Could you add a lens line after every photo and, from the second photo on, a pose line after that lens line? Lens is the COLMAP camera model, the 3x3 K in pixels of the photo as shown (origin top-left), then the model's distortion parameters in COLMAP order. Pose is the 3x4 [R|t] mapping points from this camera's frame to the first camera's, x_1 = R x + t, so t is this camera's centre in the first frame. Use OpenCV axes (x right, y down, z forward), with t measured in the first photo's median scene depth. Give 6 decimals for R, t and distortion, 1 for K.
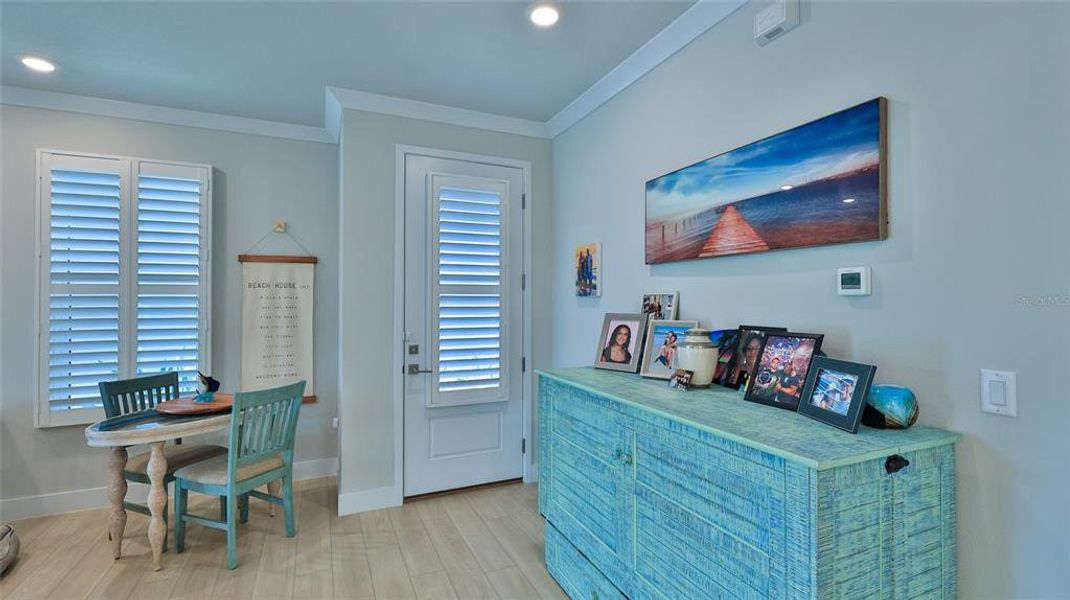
lens RADIAL K [[470.1, 0, 533.3], [0, 470.1, 297.7], [0, 0, 1]] dist [-0.001272, -0.000104]
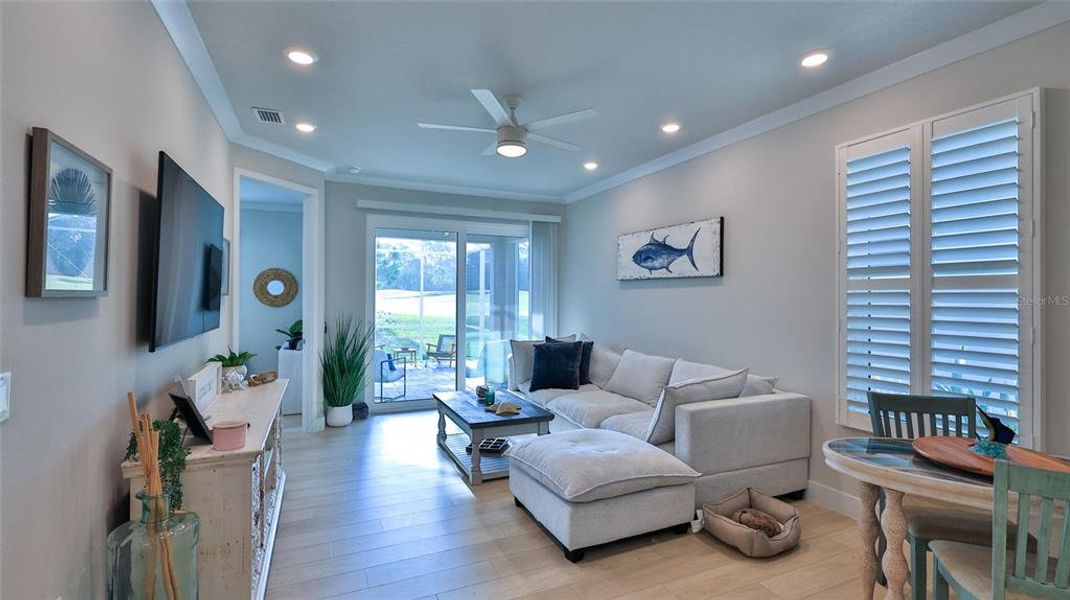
lens RADIAL K [[470.1, 0, 531.8], [0, 470.1, 294.8], [0, 0, 1]] dist [-0.001272, -0.000104]
pose [[-0.004445, 0.001016, -0.999990, -0.046522], [0.002439, 0.999997, 0.001005, -0.000651], [0.999987, -0.002435, -0.004447, 0.347278]]
